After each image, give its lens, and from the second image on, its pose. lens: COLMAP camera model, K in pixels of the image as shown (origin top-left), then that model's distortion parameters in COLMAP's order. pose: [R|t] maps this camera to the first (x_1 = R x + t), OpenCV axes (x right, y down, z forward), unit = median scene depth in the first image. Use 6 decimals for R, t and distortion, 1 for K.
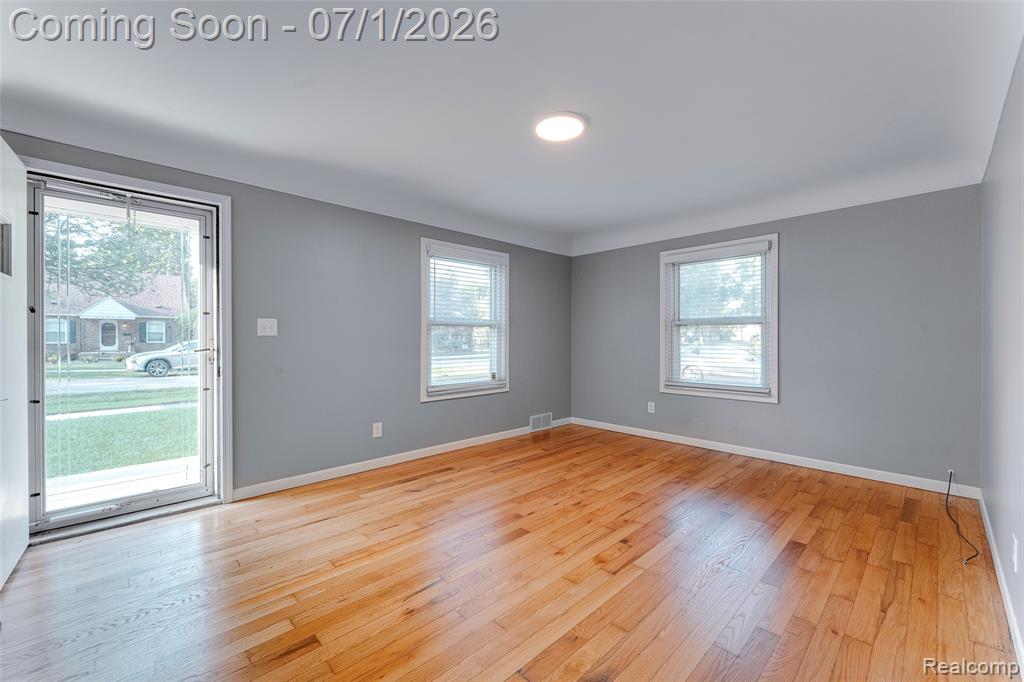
lens RADIAL K [[426.6, 0, 506.1], [0, 426.6, 337.6], [0, 0, 1]] dist [0.002203, -0.000854]
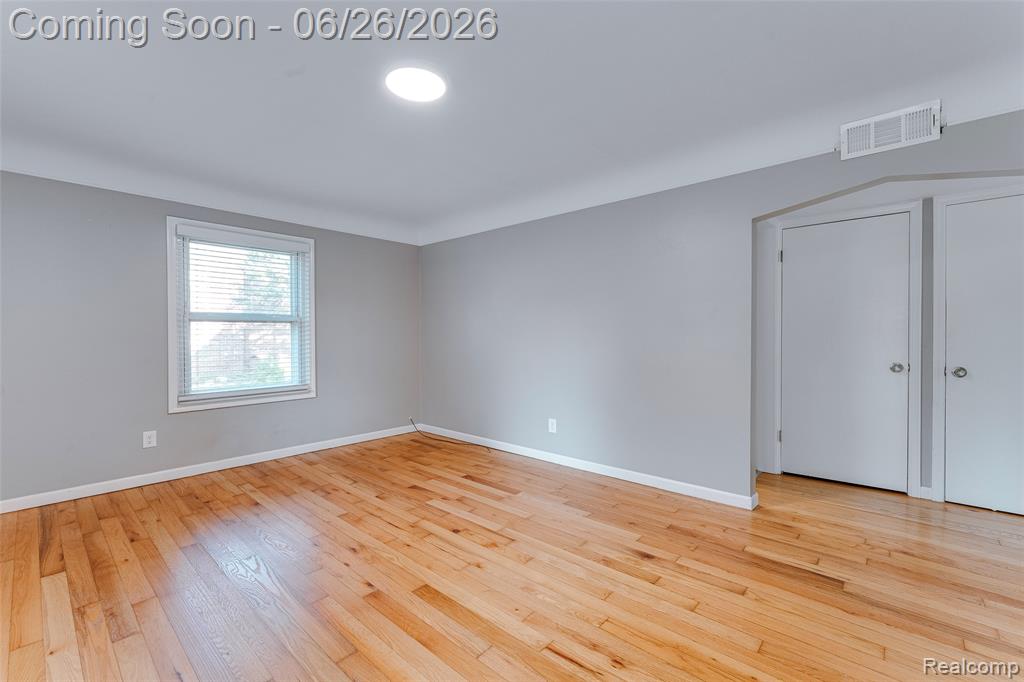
lens RADIAL K [[426.6, 0, 516.2], [0, 426.6, 338.3], [0, 0, 1]] dist [0.002203, -0.000854]
pose [[-0.085815, -0.009360, 0.996267, -0.498032], [0.003988, 0.999945, 0.009738, -0.002506], [-0.996303, 0.004809, -0.085773, 0.607373]]
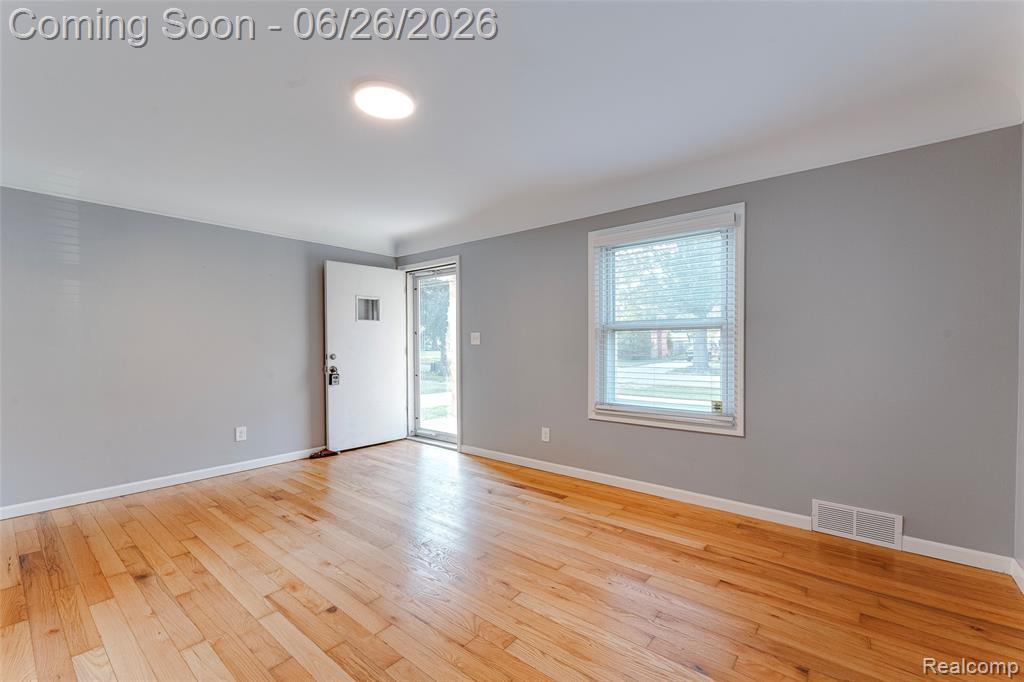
lens RADIAL K [[408.9, 0, 514.3], [0, 408.9, 349.9], [0, 0, 1]] dist [0.001319, -0.000400]
pose [[0.130026, 0.004119, -0.991502, 0.674399], [0.001065, 0.999990, 0.004294, 0.005568], [0.991510, -0.001615, 0.130020, 0.794074]]
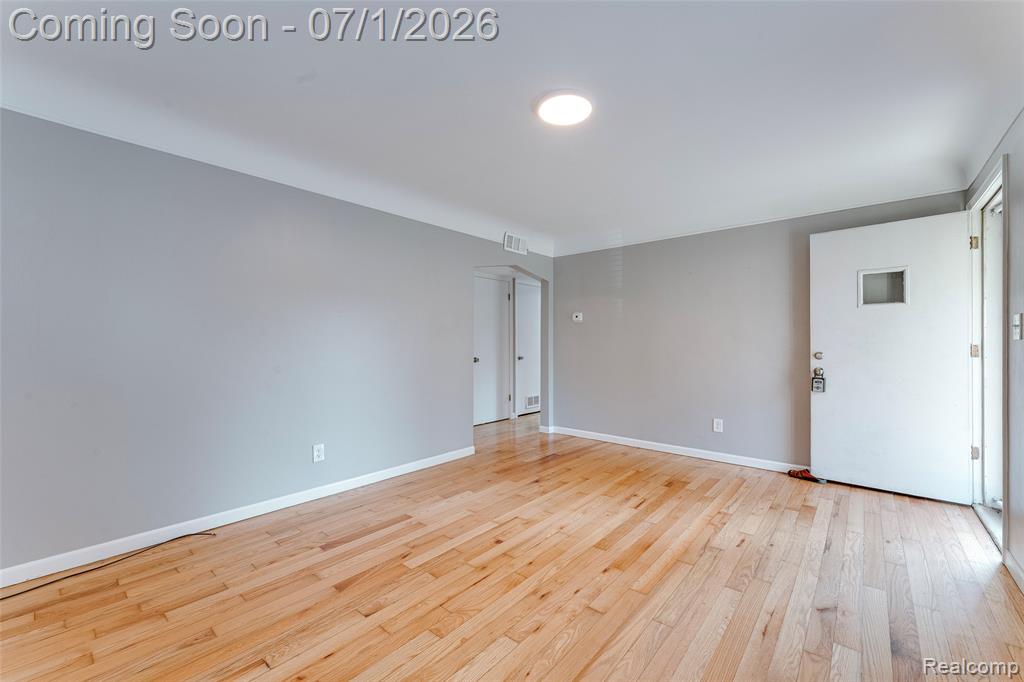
lens RADIAL K [[426.6, 0, 518.4], [0, 426.6, 339.6], [0, 0, 1]] dist [0.002203, -0.000854]
pose [[-0.992981, -0.005277, -0.118159, 0.227886], [-0.004932, 0.999983, -0.003218, -0.000497], [0.118174, -0.002612, -0.992990, 1.301174]]
